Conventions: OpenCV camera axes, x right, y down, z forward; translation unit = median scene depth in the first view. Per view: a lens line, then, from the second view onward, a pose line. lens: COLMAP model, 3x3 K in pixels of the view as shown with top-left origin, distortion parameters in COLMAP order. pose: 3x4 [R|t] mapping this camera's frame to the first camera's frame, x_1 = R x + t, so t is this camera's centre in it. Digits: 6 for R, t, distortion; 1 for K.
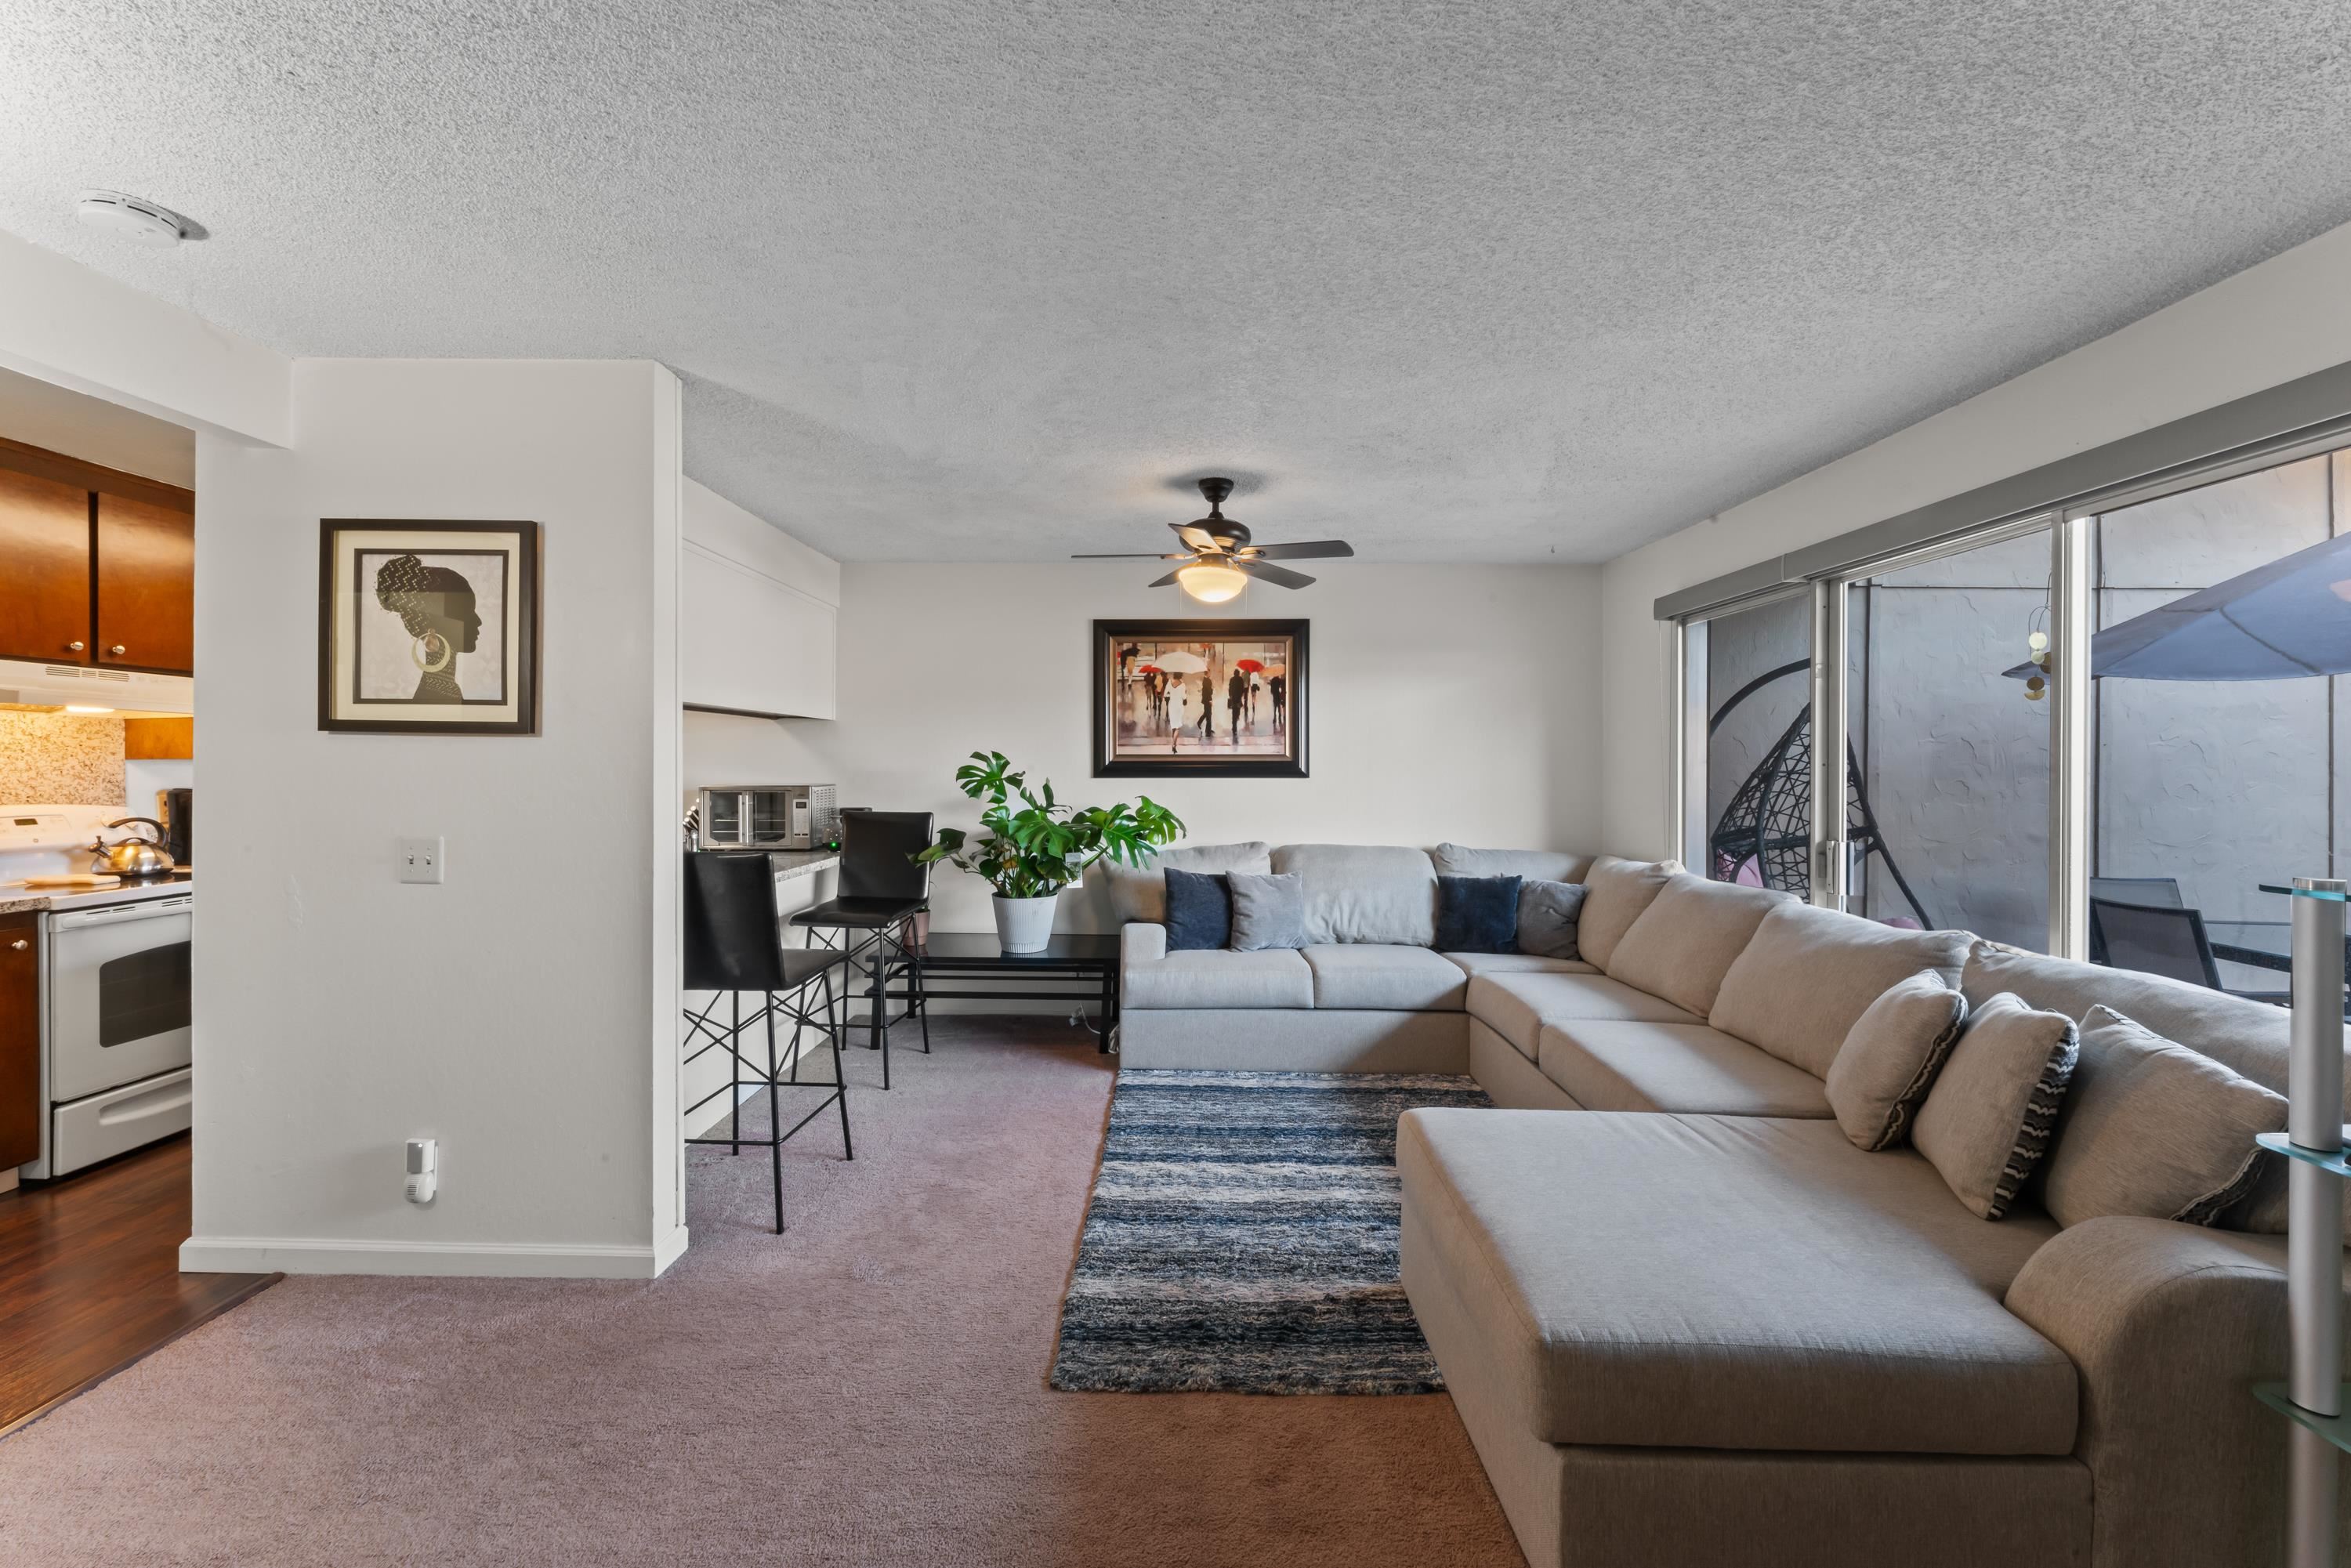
lens RADIAL K [[952.7, 0, 1183.1], [0, 952.7, 772.2], [0, 0, 1]] dist [0.001542, -0.000270]
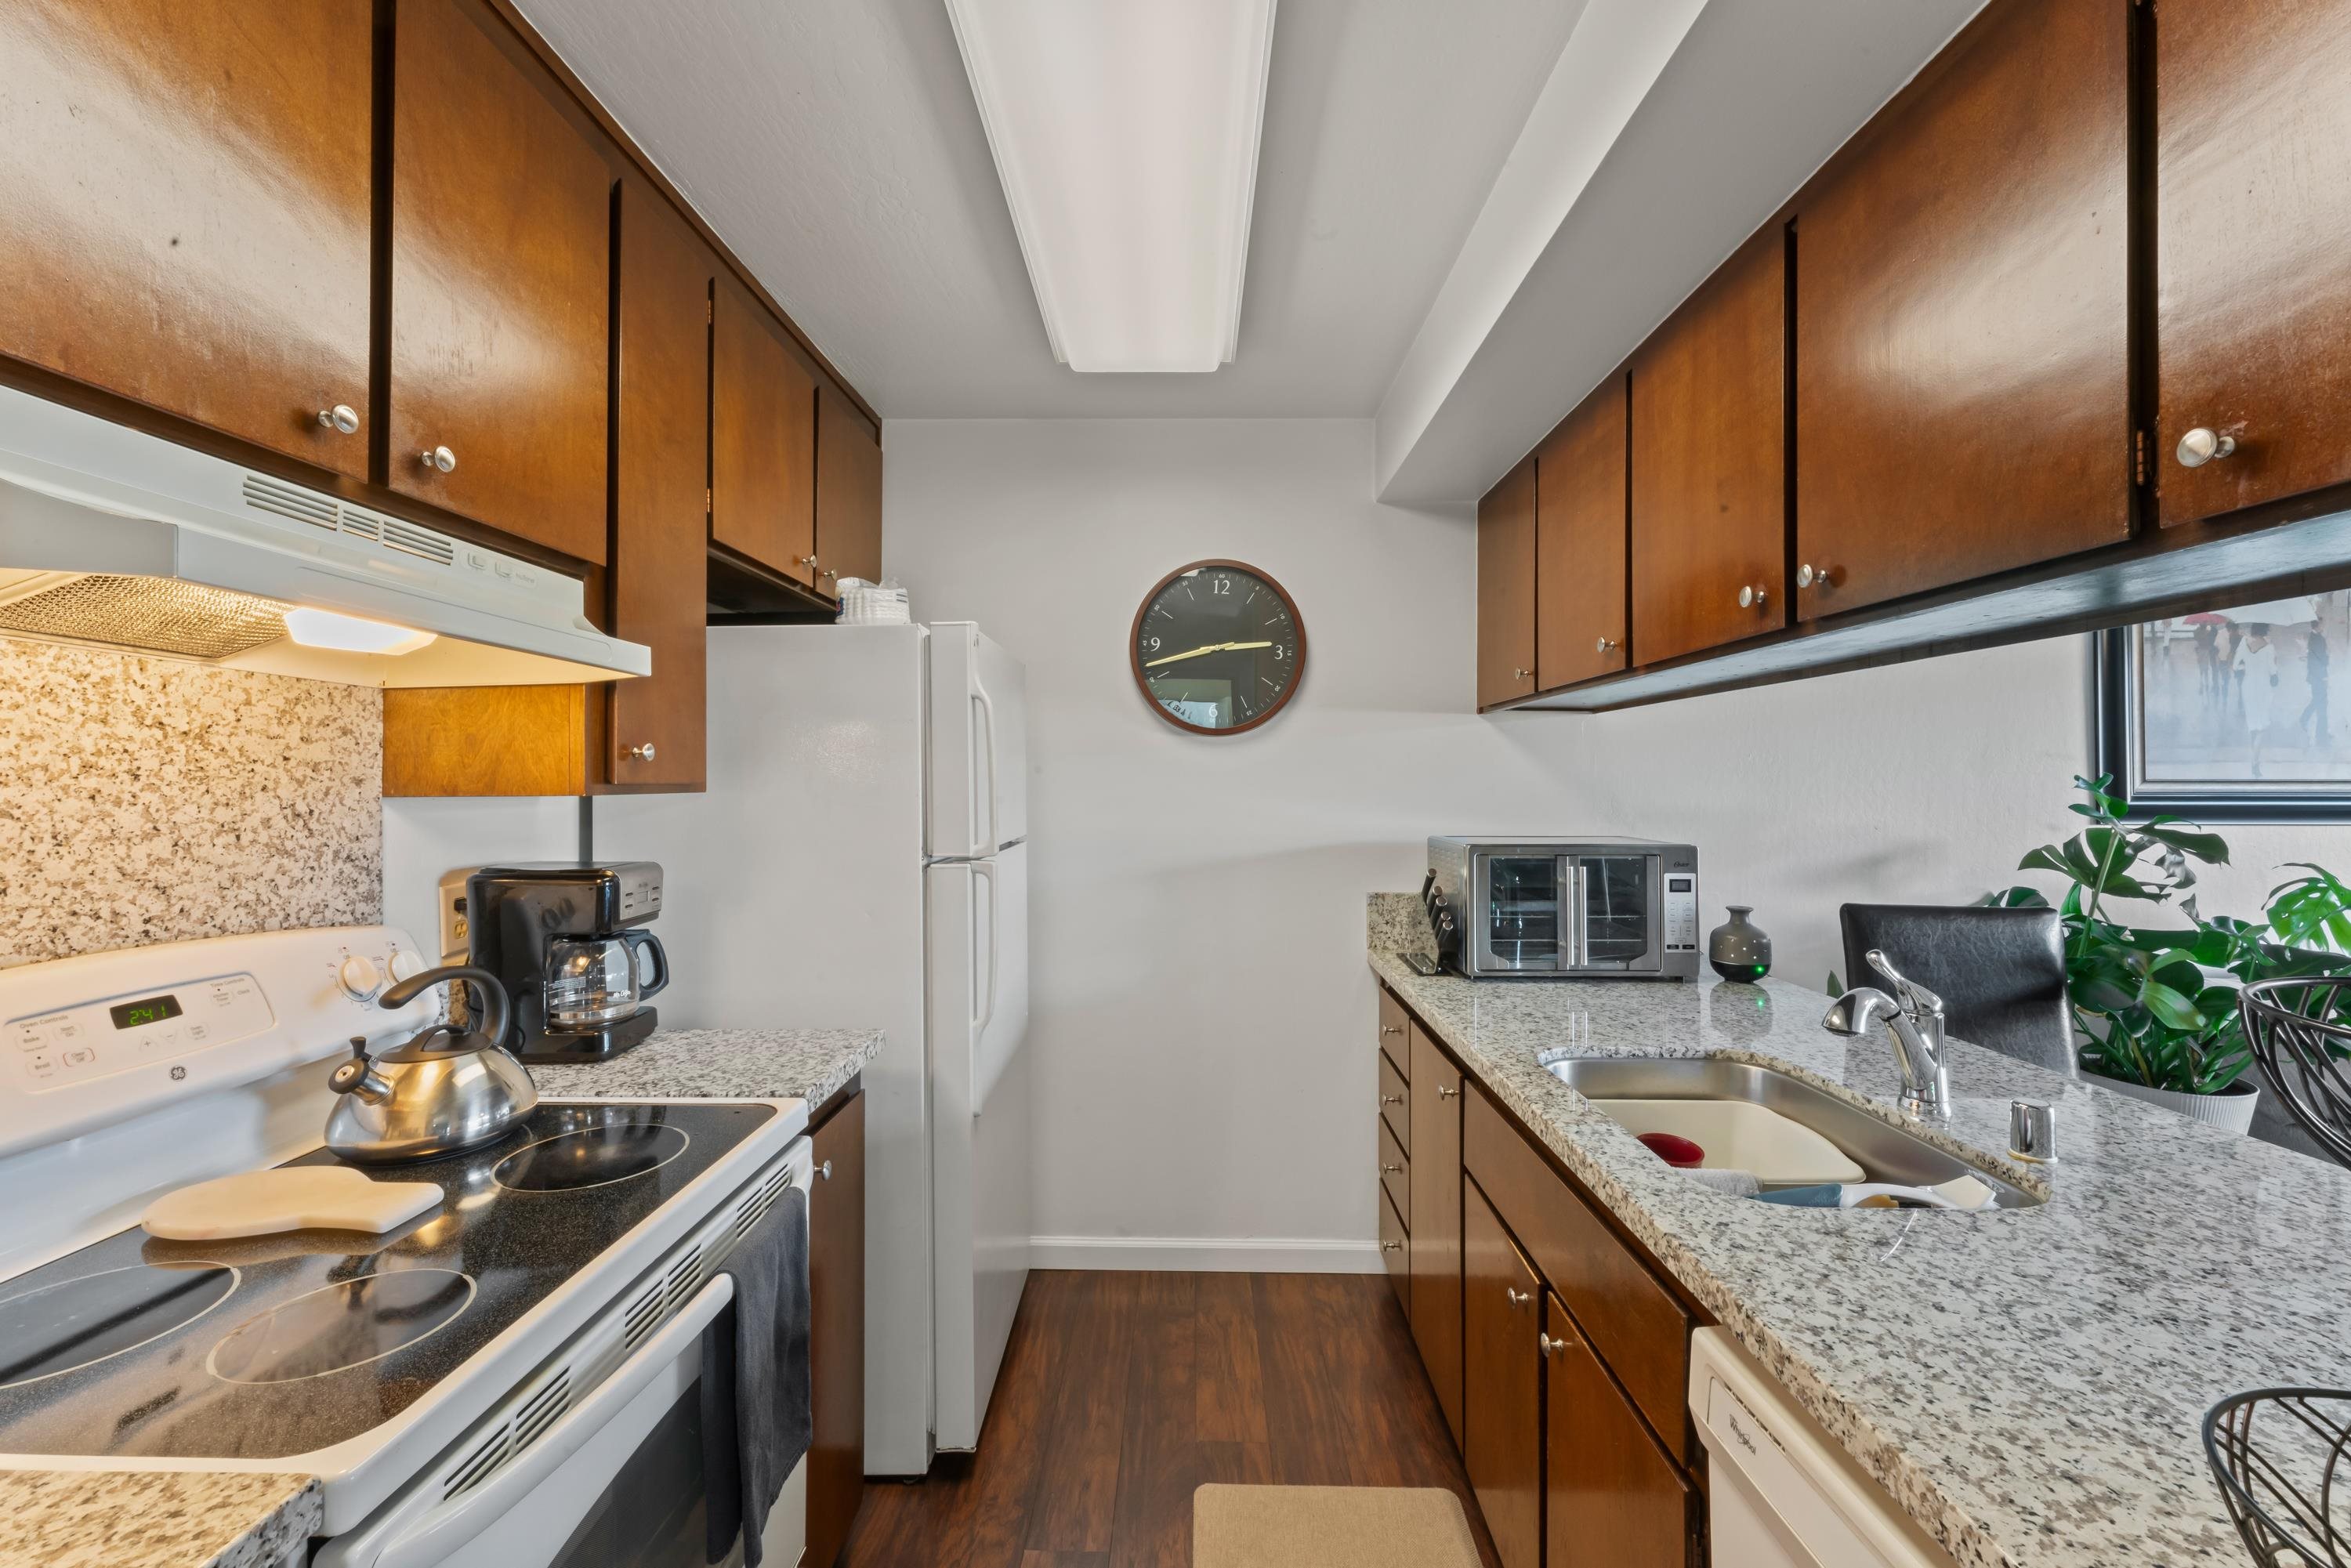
lens RADIAL K [[952.7, 0, 1174.6], [0, 952.7, 768.7], [0, 0, 1]] dist [0.001542, -0.000270]
pose [[0.999942, 0.000244, -0.010792, -0.824312], [-0.000499, 0.999720, -0.023651, -0.016560], [0.010784, 0.023655, 0.999662, 0.652936]]
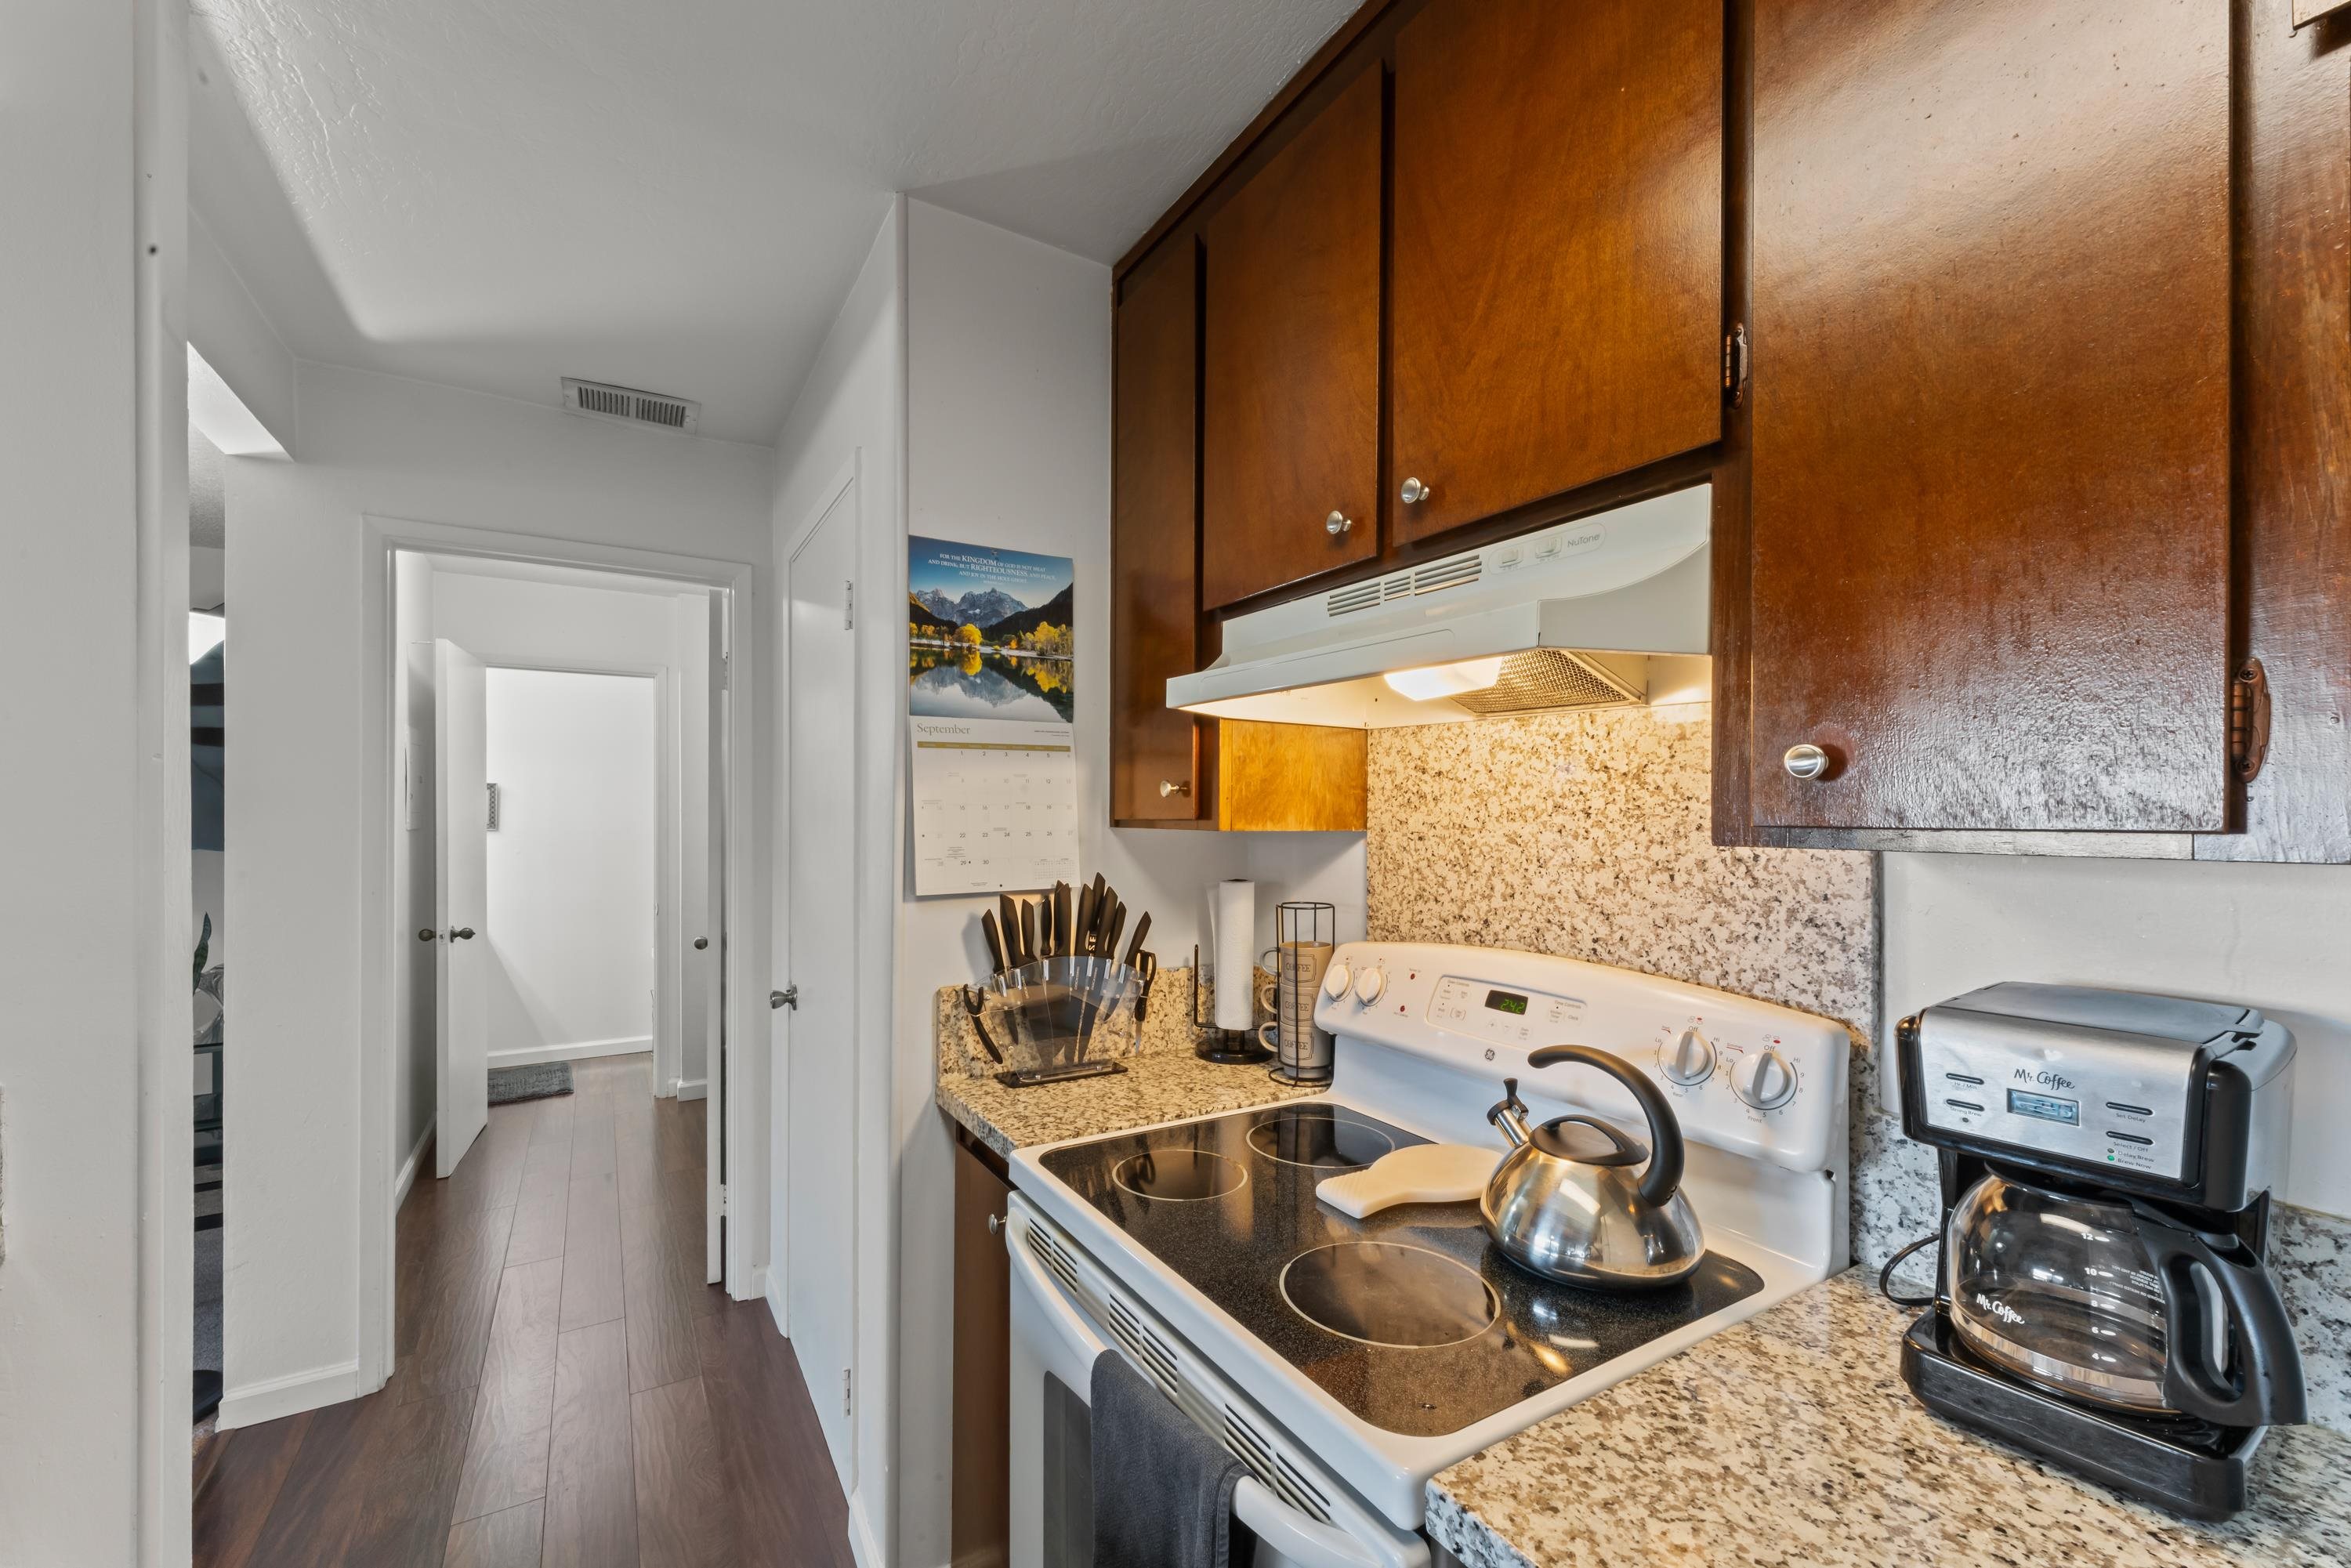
lens RADIAL K [[952.7, 0, 1163.9], [0, 952.7, 813.1], [0, 0, 1]] dist [0.001542, -0.000270]
pose [[-0.852531, -0.005578, -0.522647, -0.838627], [-0.012282, 0.999881, 0.009364, -0.022938], [0.522532, 0.014402, -0.852498, 1.165108]]
